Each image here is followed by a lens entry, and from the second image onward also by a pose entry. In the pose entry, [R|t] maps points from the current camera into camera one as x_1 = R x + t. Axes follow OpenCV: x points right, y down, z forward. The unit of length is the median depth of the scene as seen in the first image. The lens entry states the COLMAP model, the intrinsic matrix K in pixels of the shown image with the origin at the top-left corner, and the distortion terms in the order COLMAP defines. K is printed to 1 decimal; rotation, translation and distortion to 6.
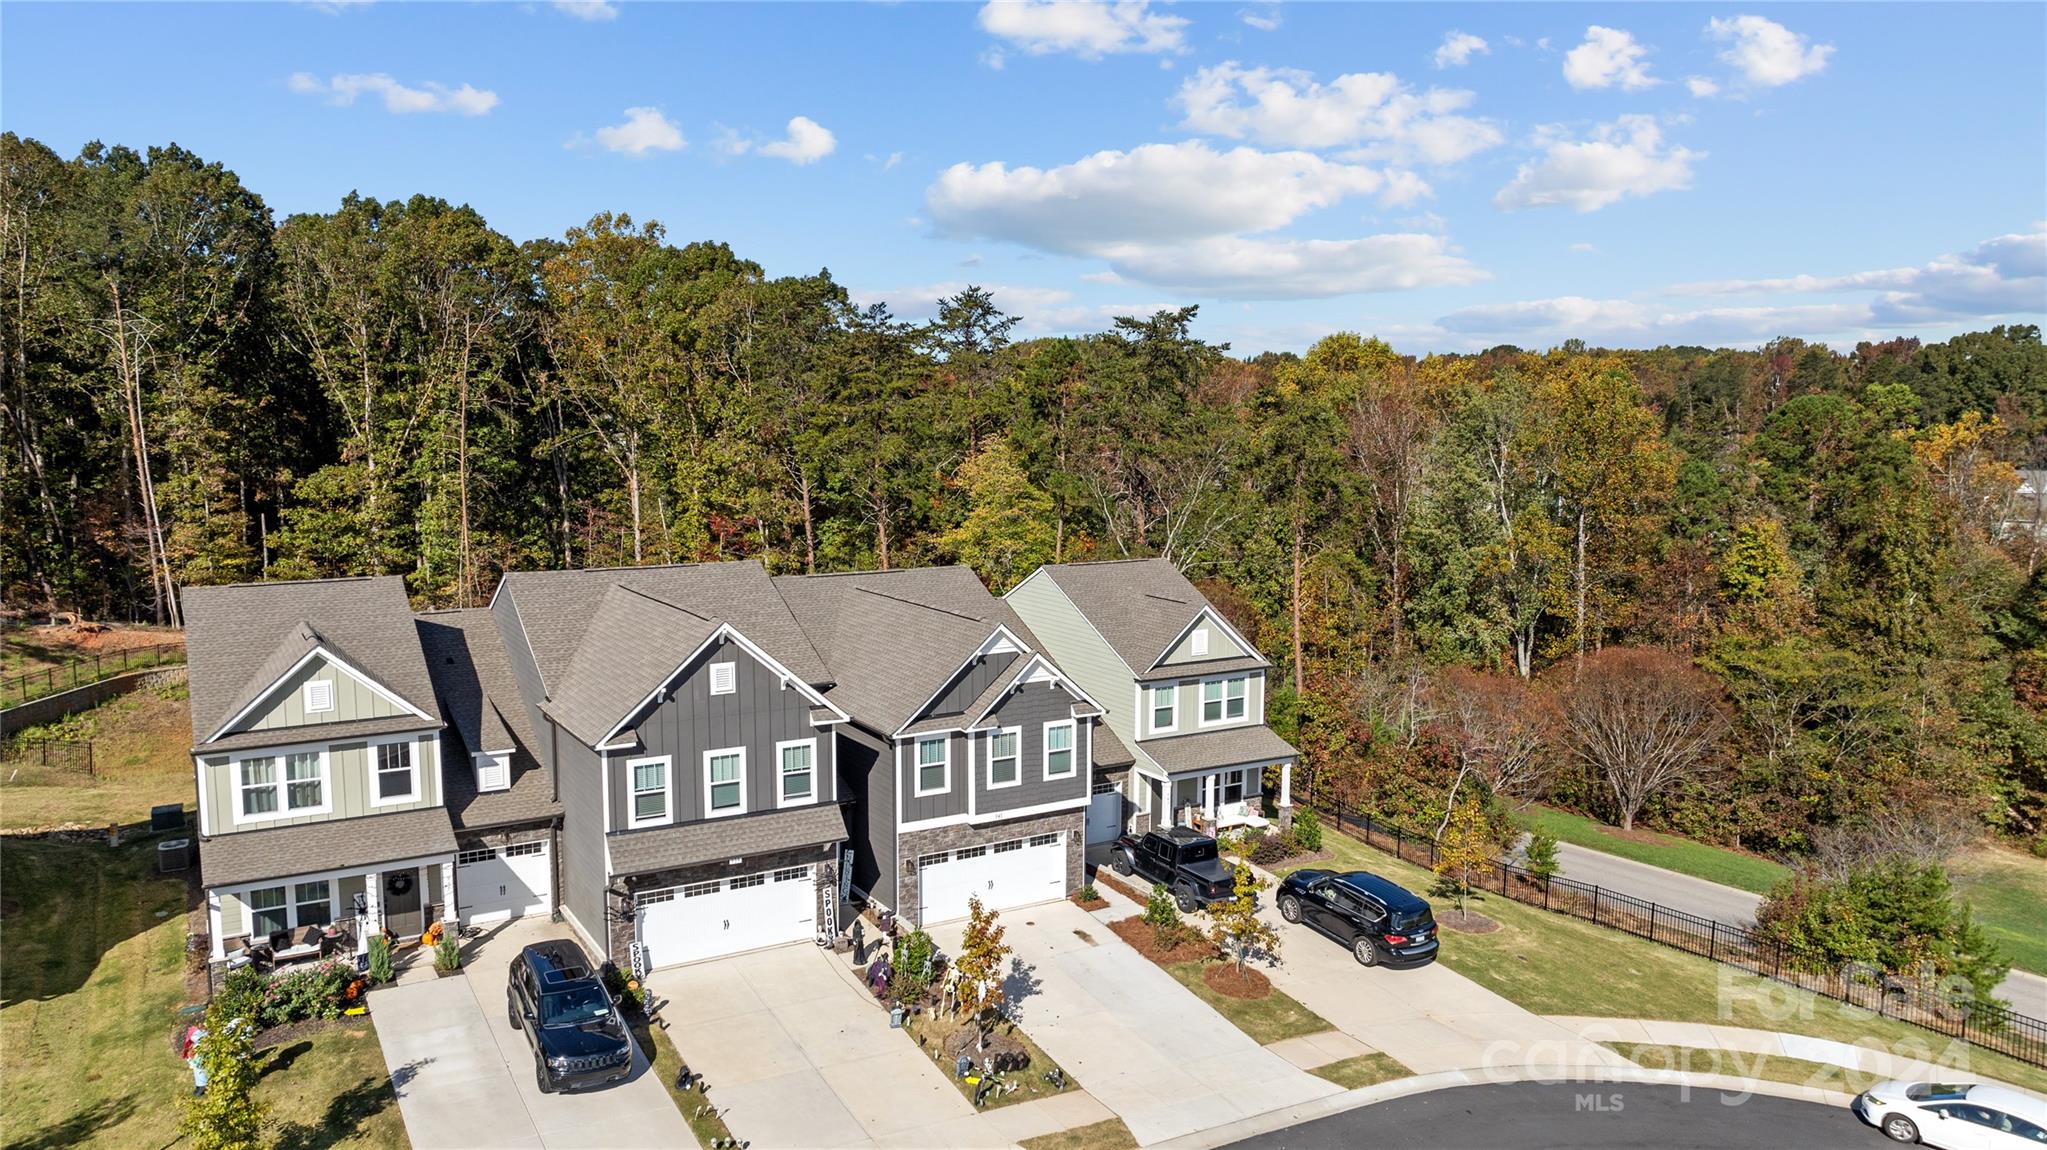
lens RADIAL K [[1442.3, 0, 1016.9], [0, 1442.3, 569.5], [0, 0, 1]] dist [-0.031858, 0.030924]
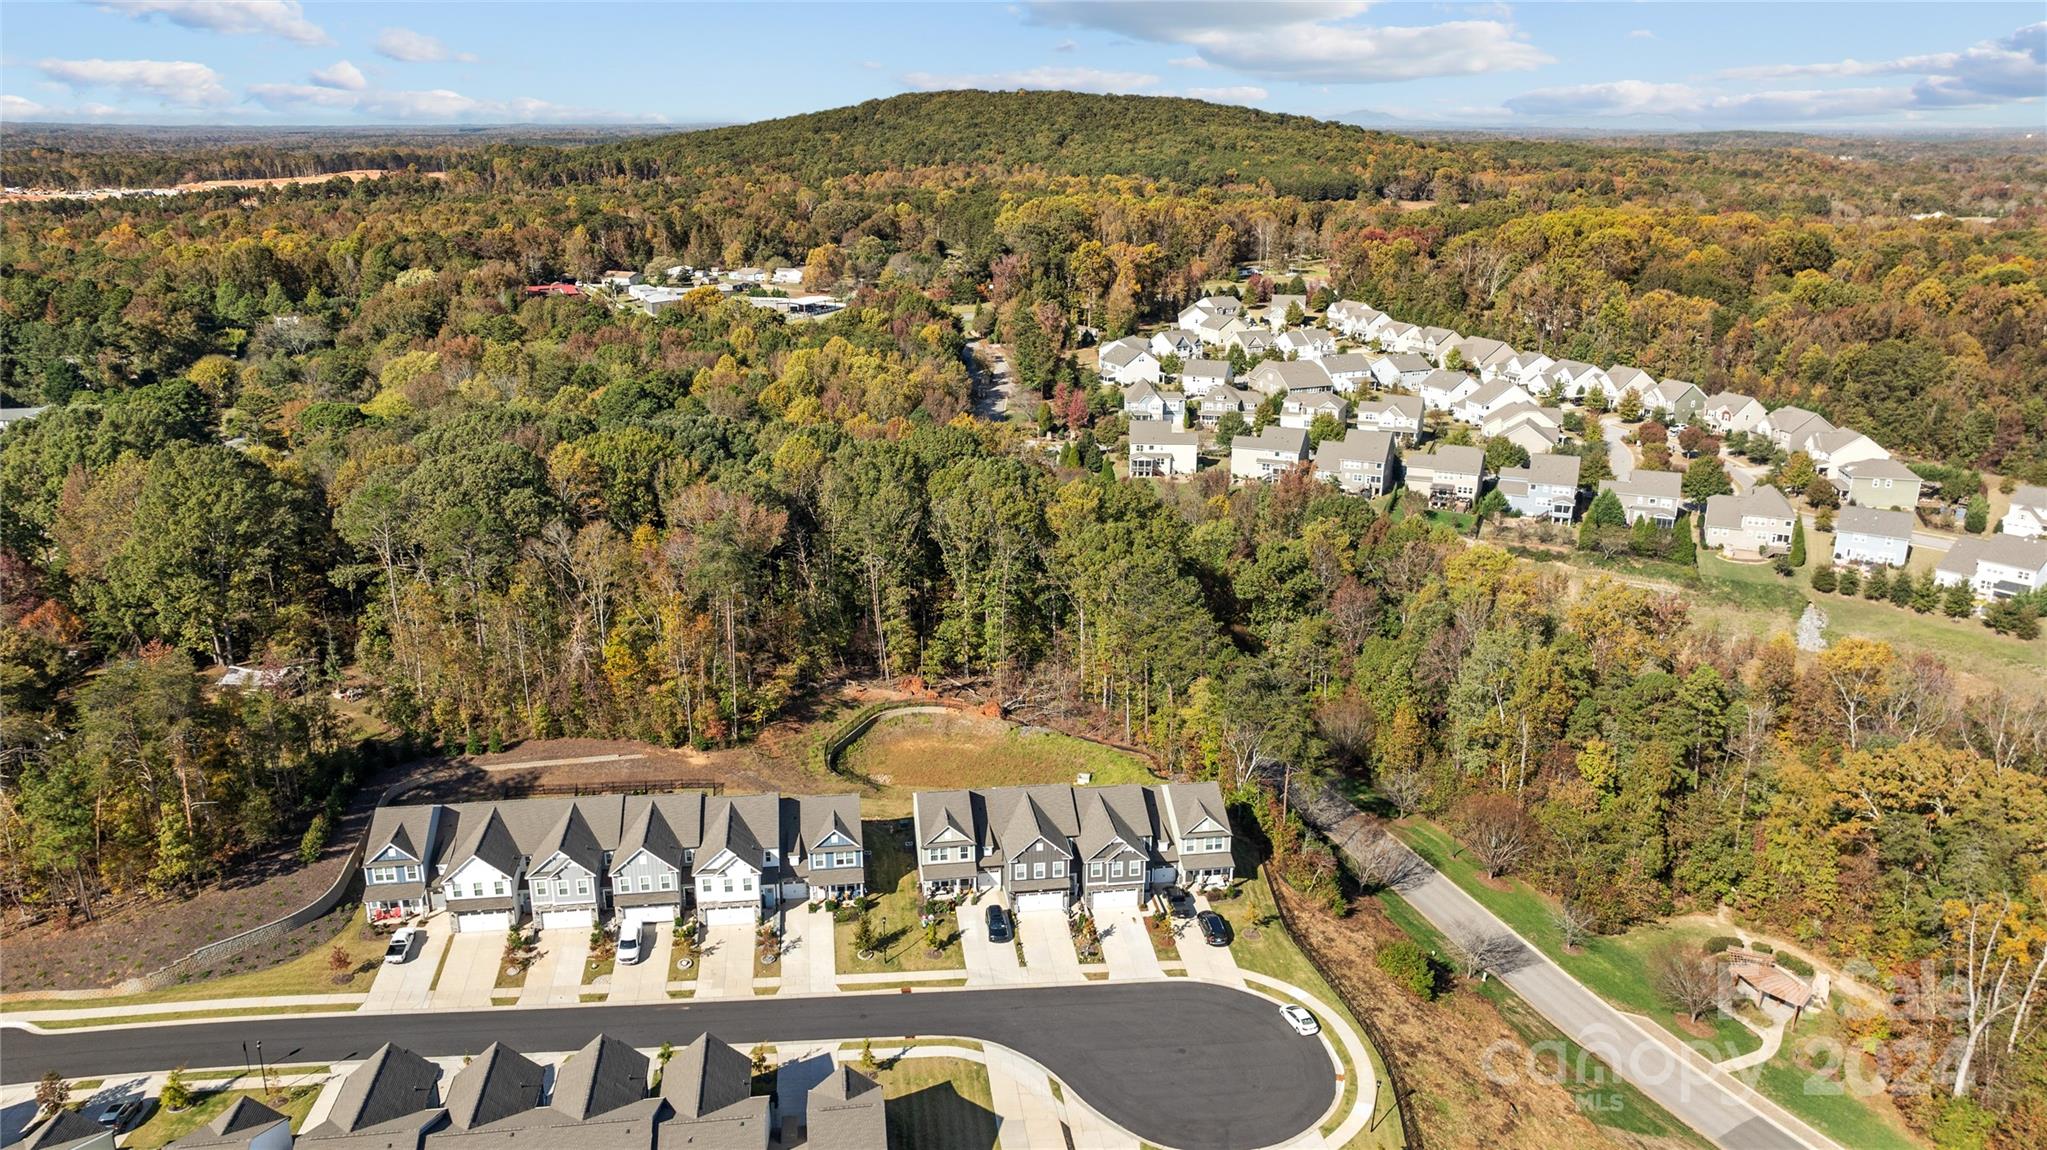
lens RADIAL K [[1442.3, 0, 1016.9], [0, 1442.3, 569.5], [0, 0, 1]] dist [-0.031858, 0.030924]
pose [[0.923931, 0.112610, -0.365611, 1.066219], [-0.042052, 0.979799, 0.195514, -1.397979], [0.380242, -0.165267, 0.910002, -2.432983]]
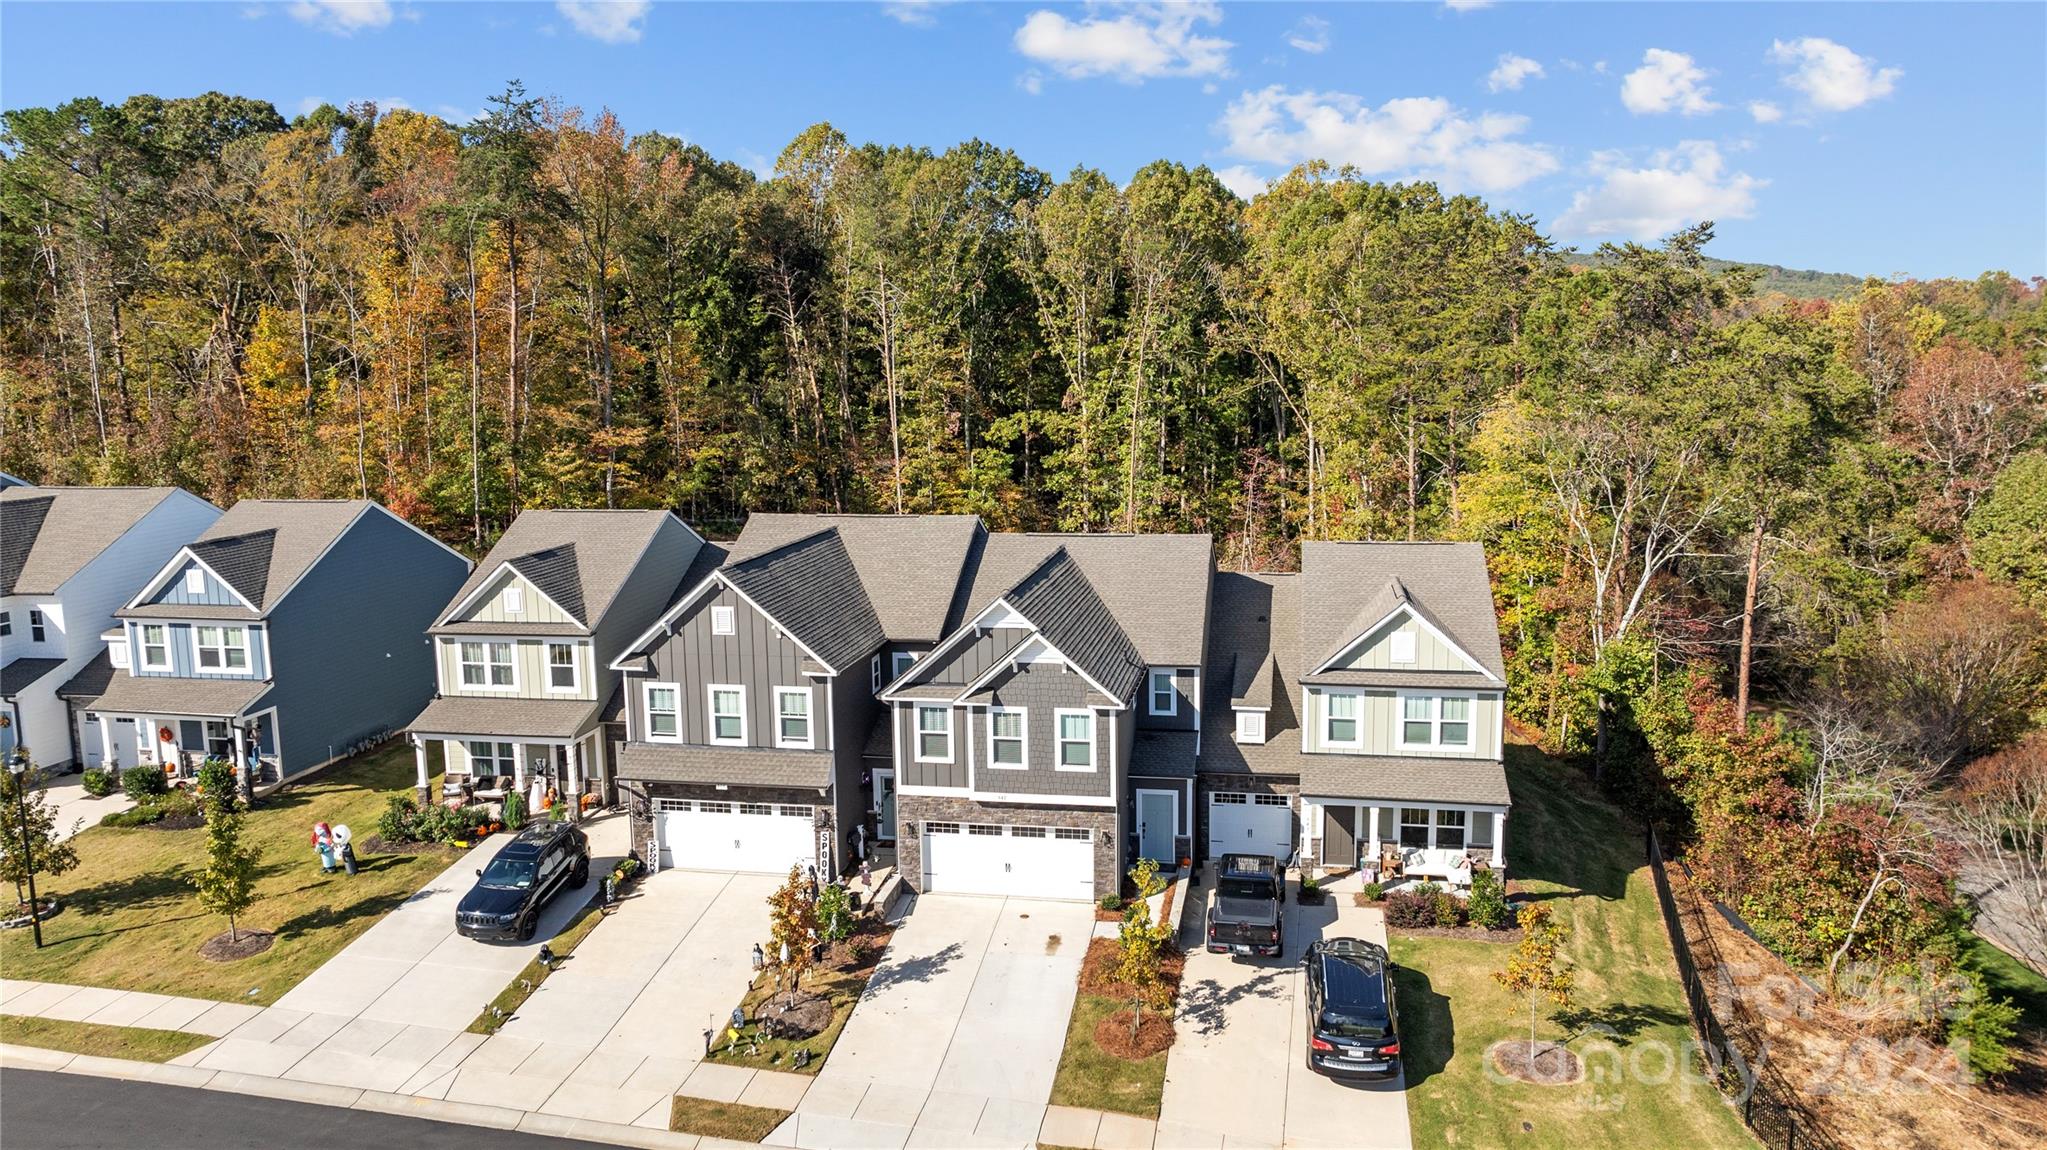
lens RADIAL K [[1442.3, 0, 1016.9], [0, 1442.3, 569.5], [0, 0, 1]] dist [-0.031858, 0.030924]
pose [[0.751911, 0.083815, -0.653915, 0.645316], [-0.057400, 0.996442, 0.061715, -0.041293], [0.656761, -0.008869, 0.754047, 0.307093]]
